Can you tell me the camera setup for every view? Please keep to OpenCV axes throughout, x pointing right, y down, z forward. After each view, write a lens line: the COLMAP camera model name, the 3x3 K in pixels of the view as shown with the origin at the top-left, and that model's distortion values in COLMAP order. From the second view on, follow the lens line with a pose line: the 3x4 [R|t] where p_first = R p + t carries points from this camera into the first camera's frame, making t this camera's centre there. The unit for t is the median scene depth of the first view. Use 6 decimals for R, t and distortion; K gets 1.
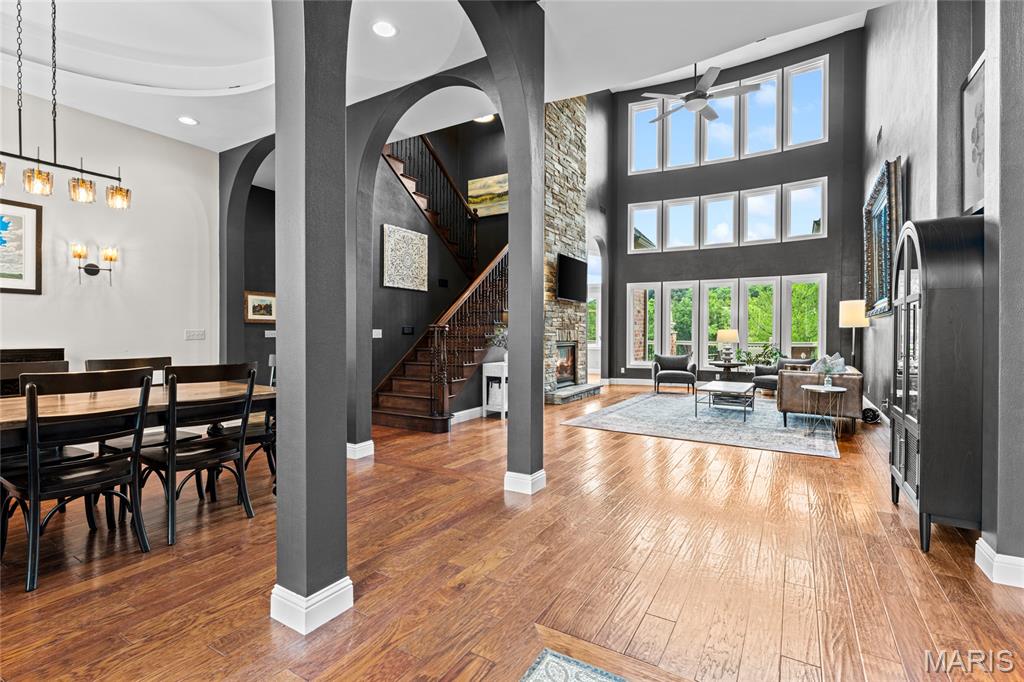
lens RADIAL K [[472.3, 0, 506.1], [0, 472.3, 337.7], [0, 0, 1]] dist [-0.002845, -0.000268]
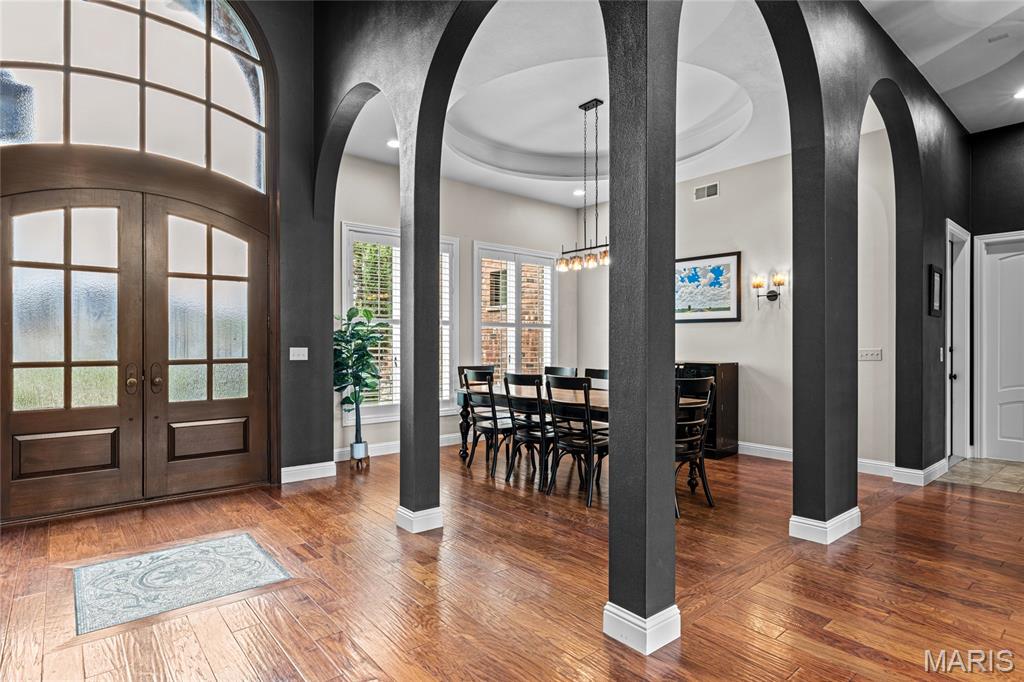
lens RADIAL K [[533.8, 0, 504.9], [0, 533.8, 344.8], [0, 0, 1]] dist [0.002975, -0.001896]
pose [[-0.321494, -0.004943, -0.946899, 0.271451], [-0.012752, 0.999918, -0.000890, -0.009018], [0.946826, 0.011789, -0.321531, 0.409244]]
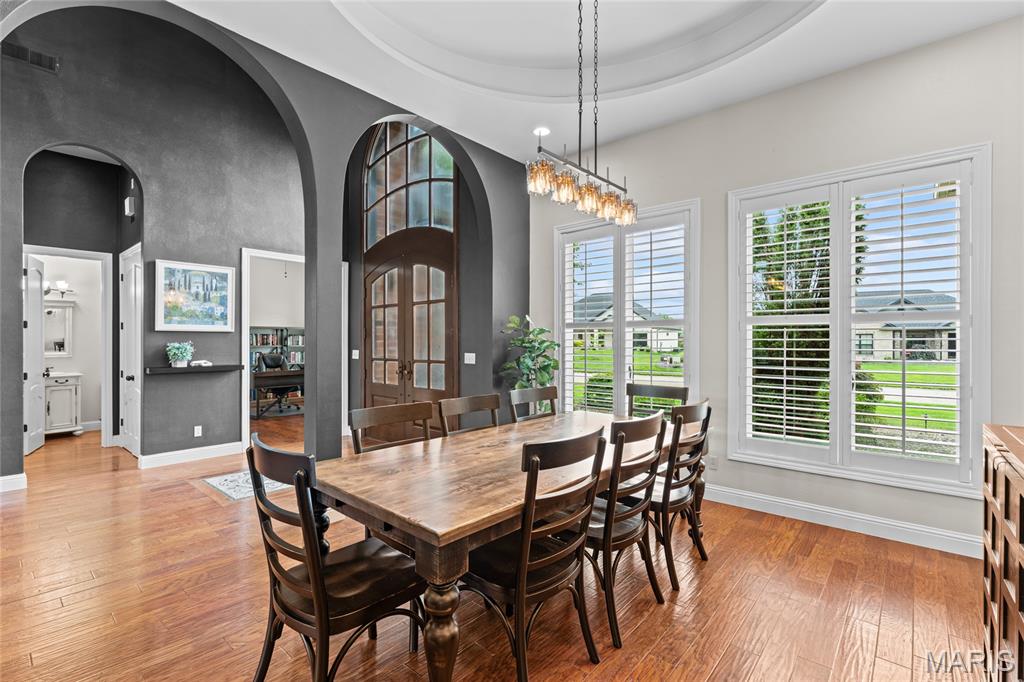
lens RADIAL K [[472.3, 0, 507.6], [0, 472.3, 344.6], [0, 0, 1]] dist [-0.002845, -0.000268]
pose [[-0.985609, -0.010357, 0.168722, -0.314662], [-0.007368, 0.999805, 0.018332, -0.024885], [-0.168879, 0.016825, -0.985493, 0.585626]]
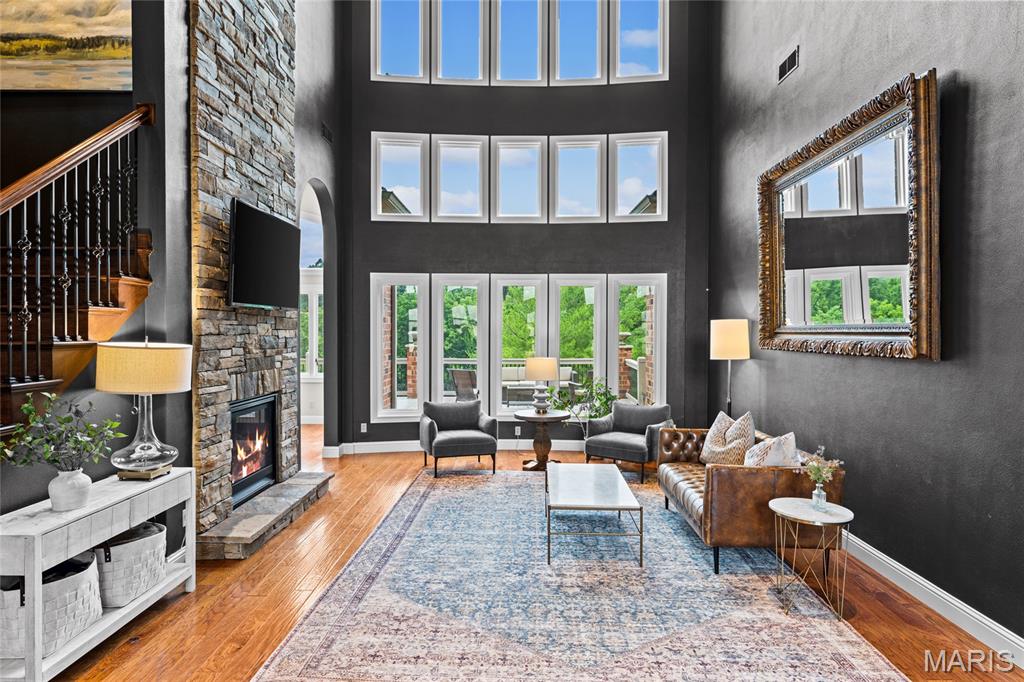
lens RADIAL K [[590.3, 0, 509.1], [0, 590.3, 336.4], [0, 0, 1]] dist [0.006406, -0.001794]
pose [[0.859663, -0.007486, 0.510807, 0.044721], [0.005587, 0.999971, 0.005251, -0.048730], [-0.510831, -0.001660, 0.859680, 0.363154]]
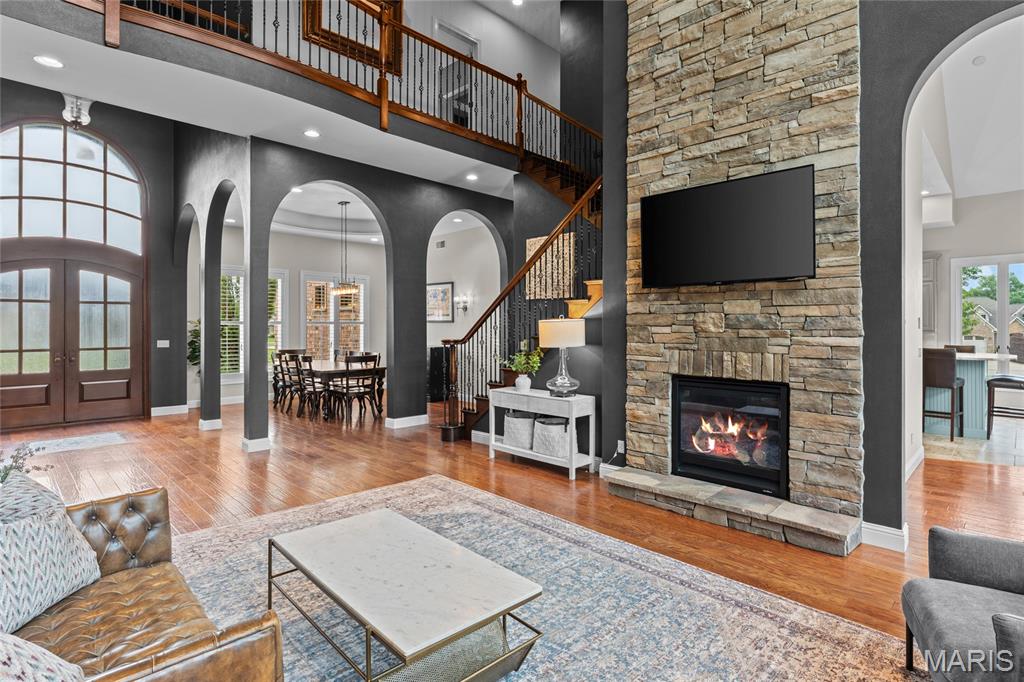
lens RADIAL K [[508.1, 0, 532.8], [0, 508.1, 323.2], [0, 0, 1]] dist [-0.003988, -0.000108]
pose [[-0.205608, -0.010391, -0.978579, 0.579025], [-0.011546, 0.999900, -0.008191, -0.034662], [0.978566, 0.009615, -0.205707, 0.871389]]
